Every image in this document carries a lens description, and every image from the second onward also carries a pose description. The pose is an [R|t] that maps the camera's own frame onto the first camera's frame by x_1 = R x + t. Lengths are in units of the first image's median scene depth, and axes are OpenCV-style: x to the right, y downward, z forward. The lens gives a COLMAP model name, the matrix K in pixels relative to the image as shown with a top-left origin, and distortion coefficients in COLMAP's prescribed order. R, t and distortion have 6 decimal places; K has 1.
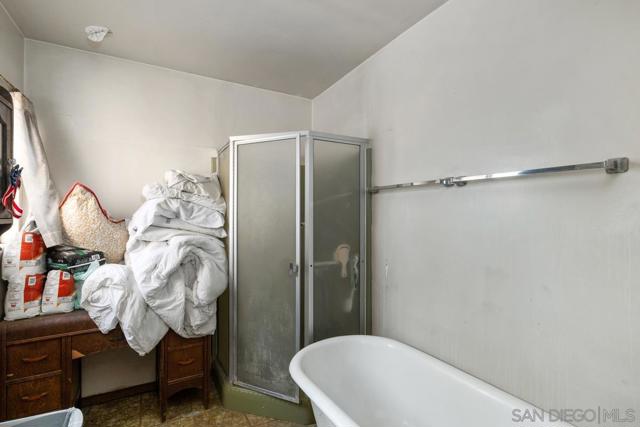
lens RADIAL K [[306.5, 0, 320.0], [0, 306.5, 213.5], [0, 0, 1]] dist [-0.003566, 0.000115]
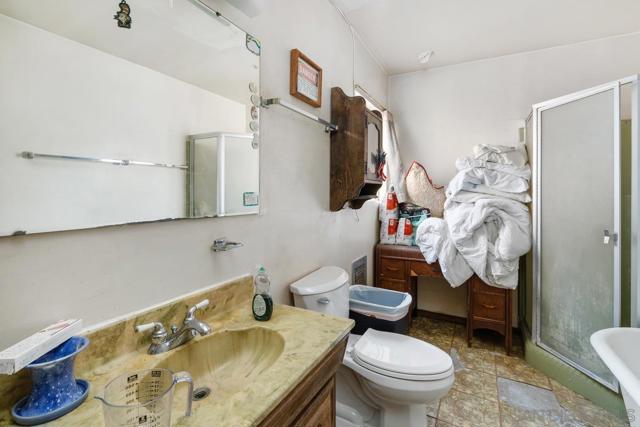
lens RADIAL K [[291.7, 0, 321.5], [0, 291.7, 196.4], [0, 0, 1]] dist [-0.001677, -0.000532]
pose [[0.532198, 0.011113, -0.846547, 0.172614], [-0.001282, 0.999923, 0.012320, 0.051893], [0.846619, -0.005471, 0.532171, -0.147866]]
